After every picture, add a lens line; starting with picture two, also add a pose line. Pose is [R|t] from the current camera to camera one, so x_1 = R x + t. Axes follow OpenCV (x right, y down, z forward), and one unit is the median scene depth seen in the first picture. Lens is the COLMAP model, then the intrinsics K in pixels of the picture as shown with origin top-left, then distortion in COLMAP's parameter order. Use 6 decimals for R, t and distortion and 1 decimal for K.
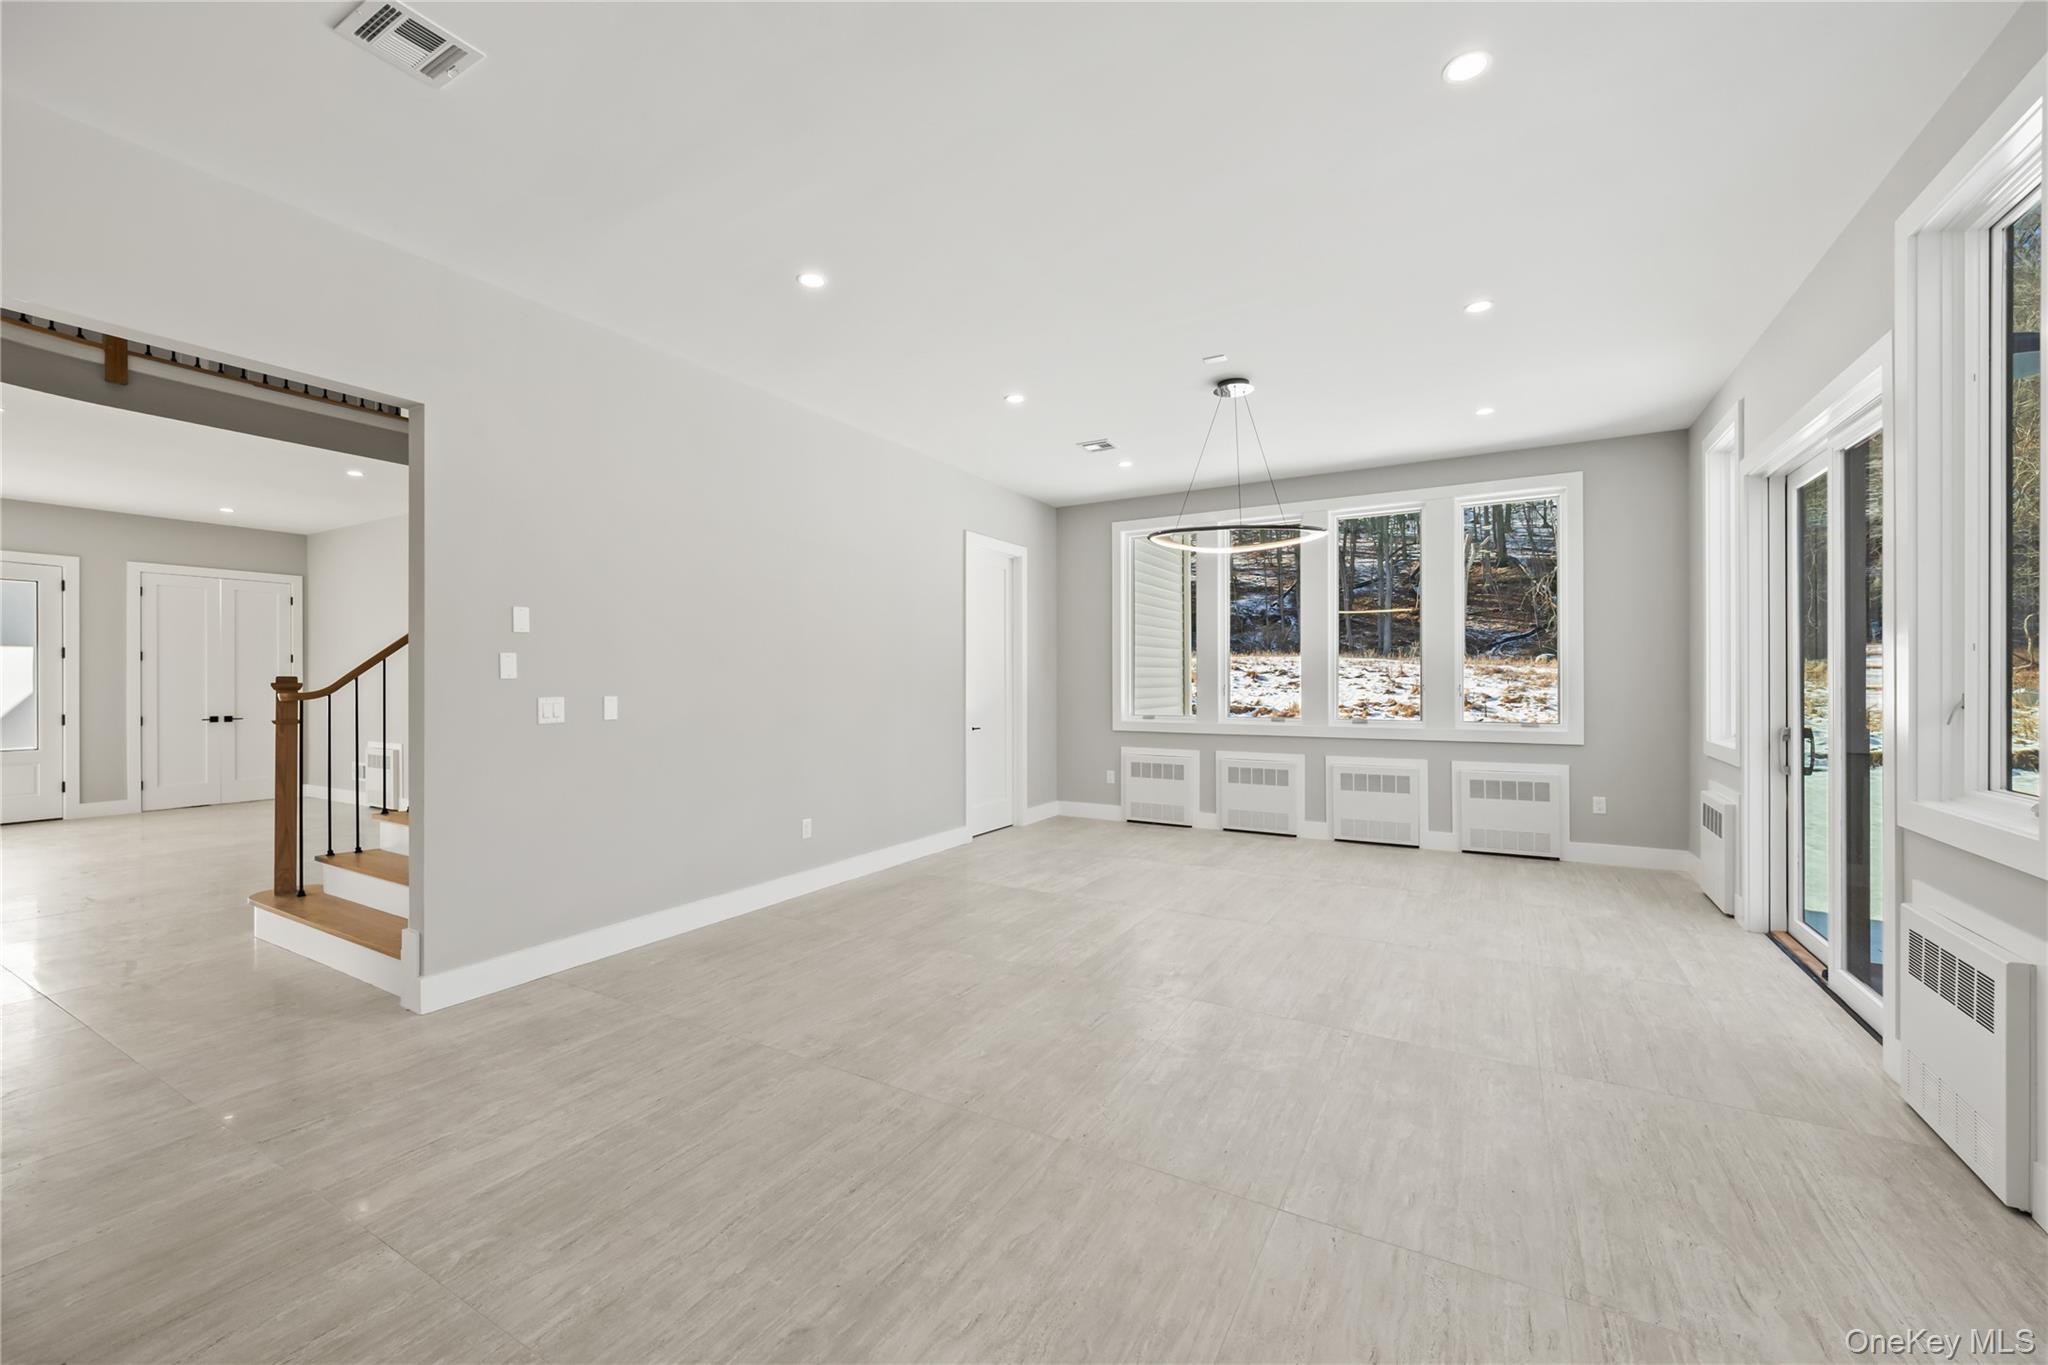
lens RADIAL K [[827.5, 0, 1025.9], [0, 827.5, 679.3], [0, 0, 1]] dist [0.002860, -0.000502]
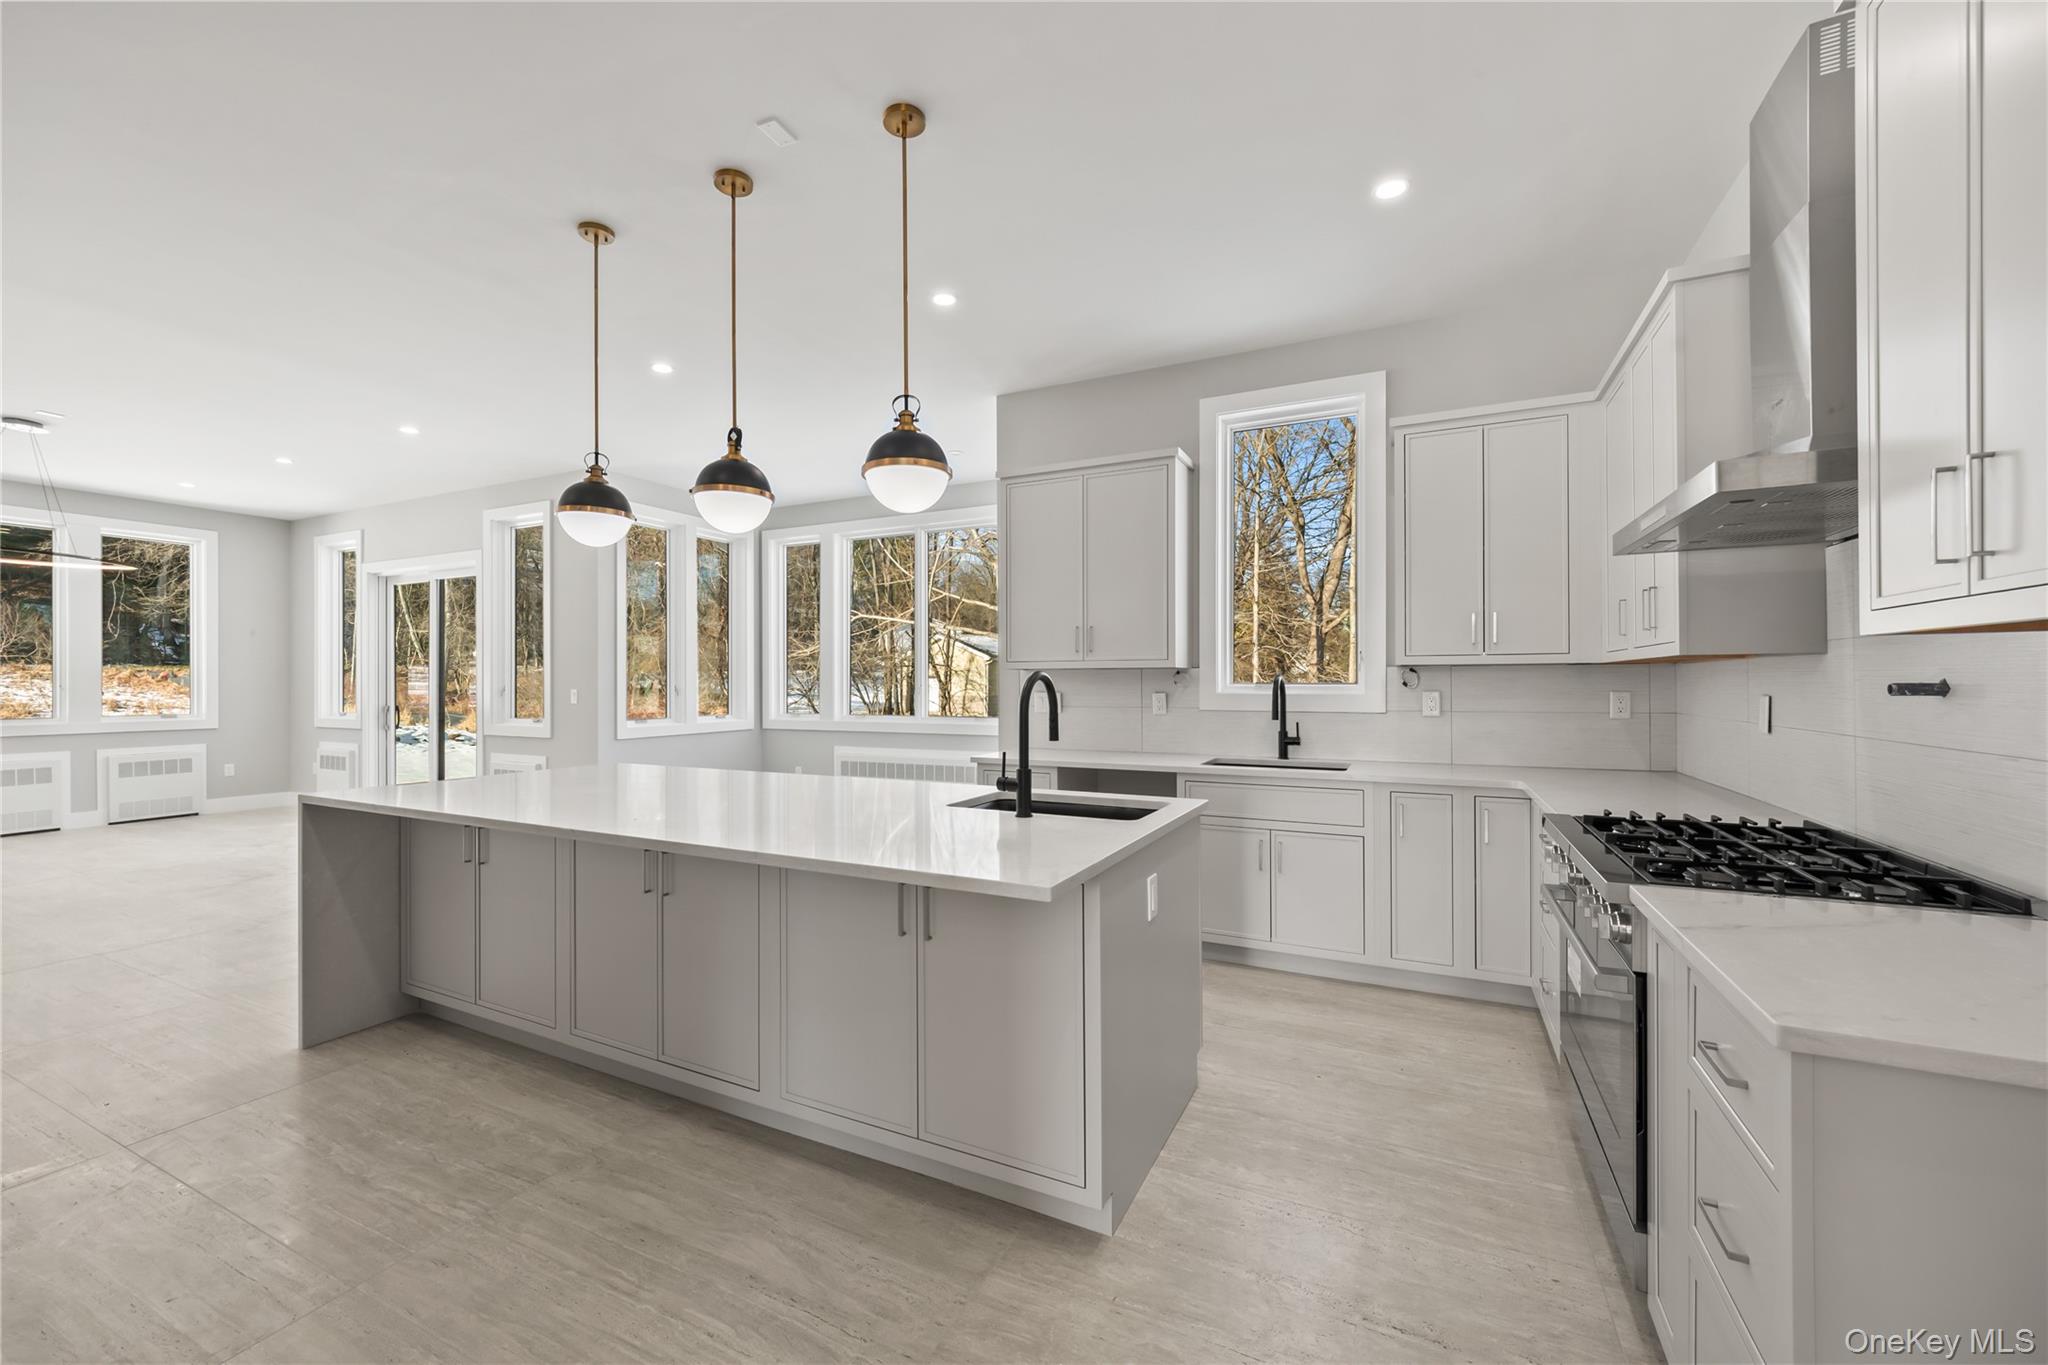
lens RADIAL K [[827.5, 0, 1012.7], [0, 827.5, 675.6], [0, 0, 1]] dist [0.002860, -0.000502]
pose [[-0.050441, 0.009813, 0.998679, -0.809946], [0.002755, 0.999949, -0.009686, 0.007373], [-0.998723, 0.002263, -0.050465, -0.275188]]
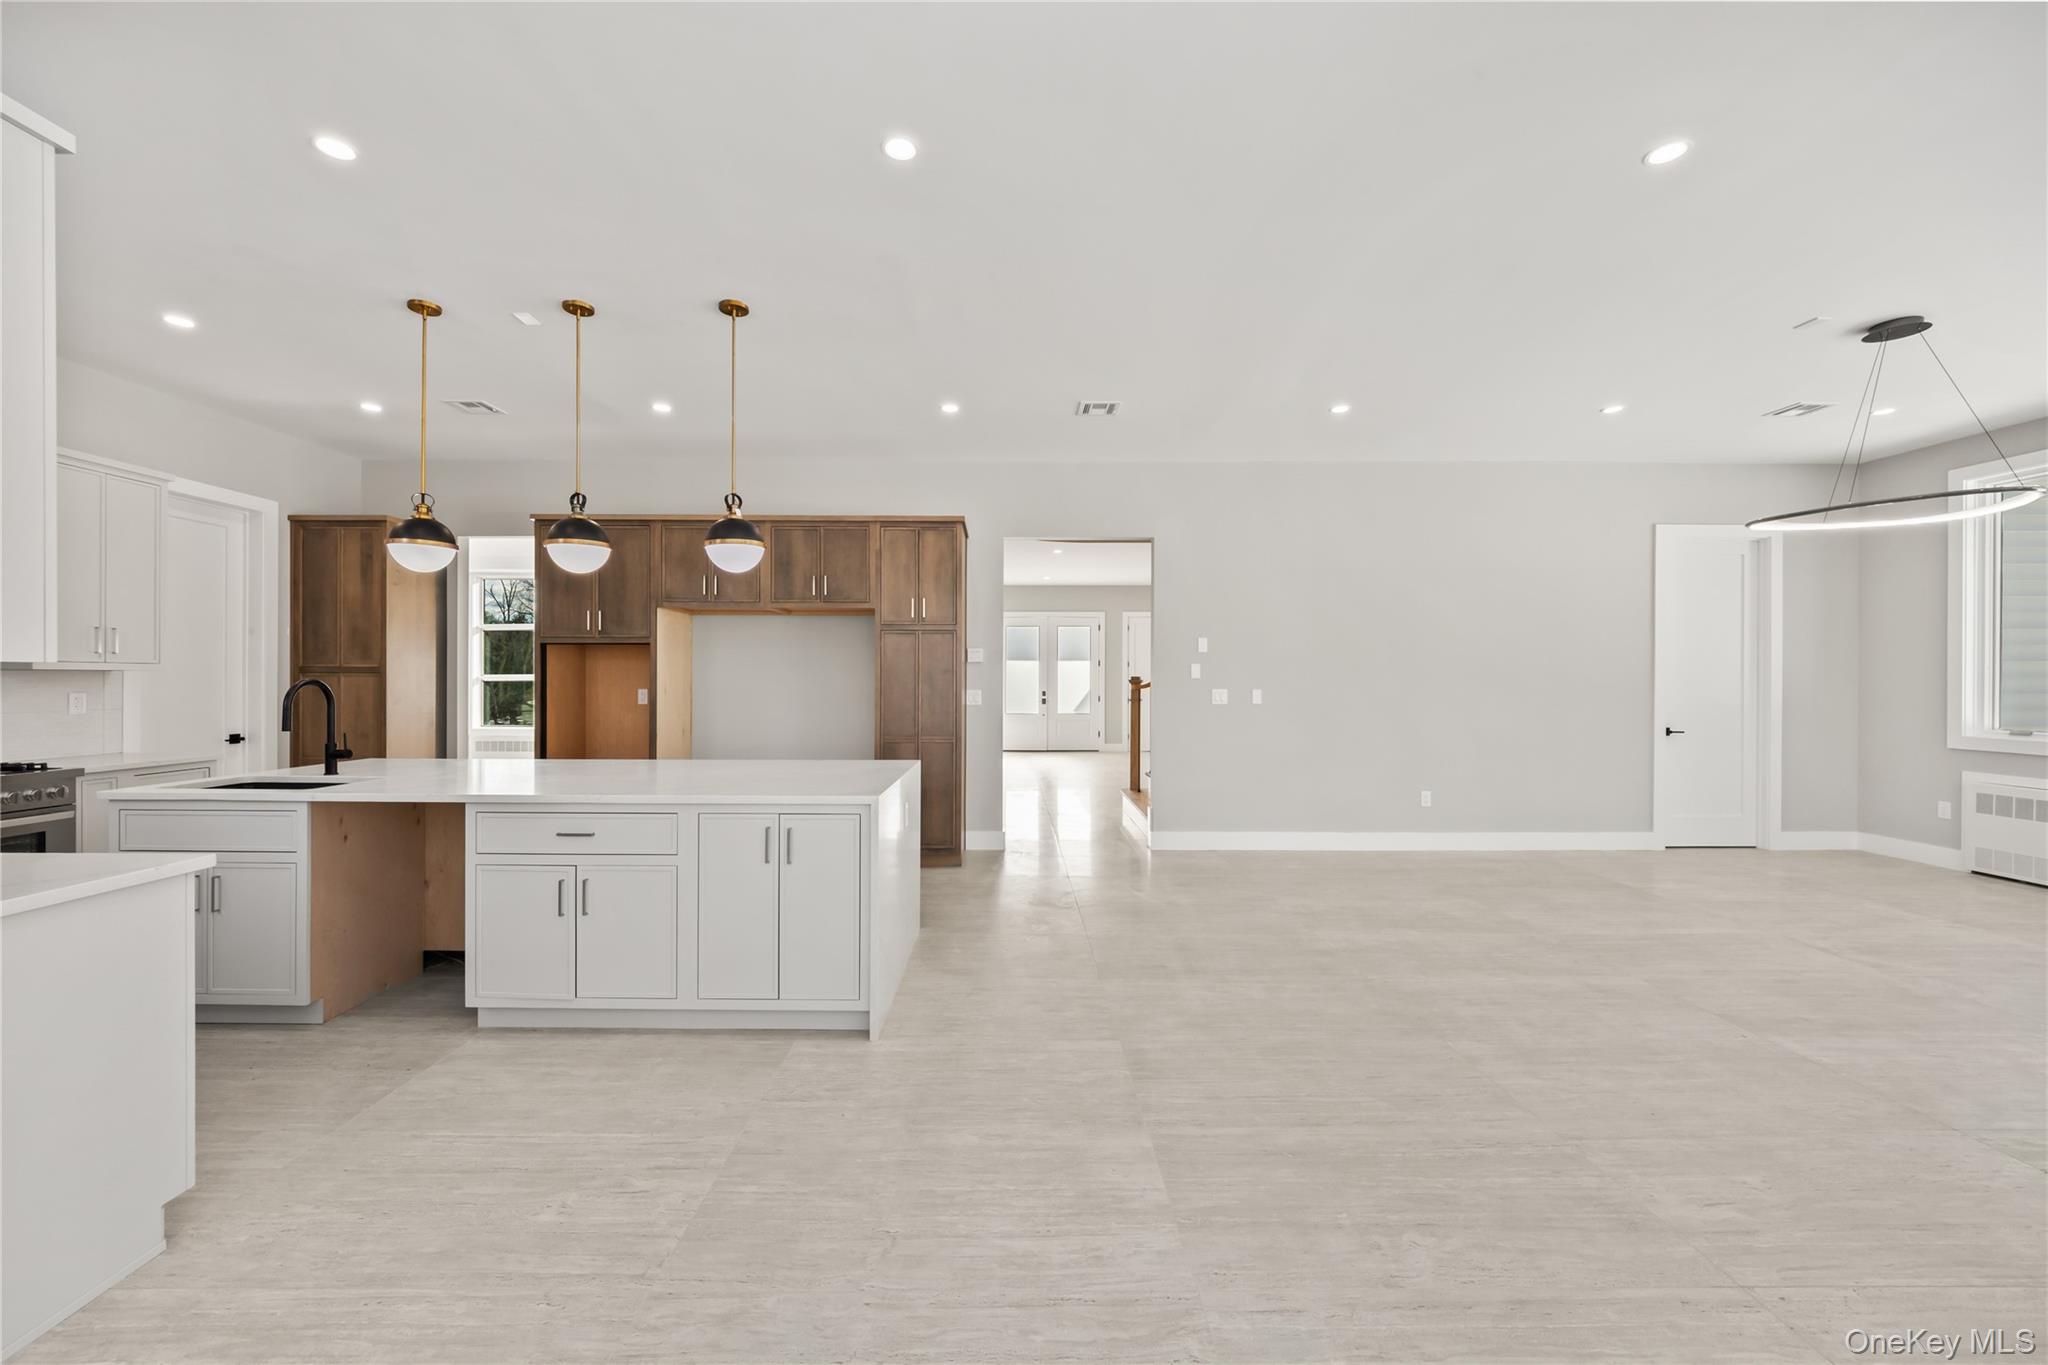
lens RADIAL K [[827.5, 0, 1009.0], [0, 827.5, 675.3], [0, 0, 1]] dist [0.002860, -0.000502]
pose [[0.502545, -0.000075, -0.864551, 0.423624], [-0.001789, 0.999998, -0.001127, -0.002576], [0.864549, 0.002113, 0.502543, -0.146041]]
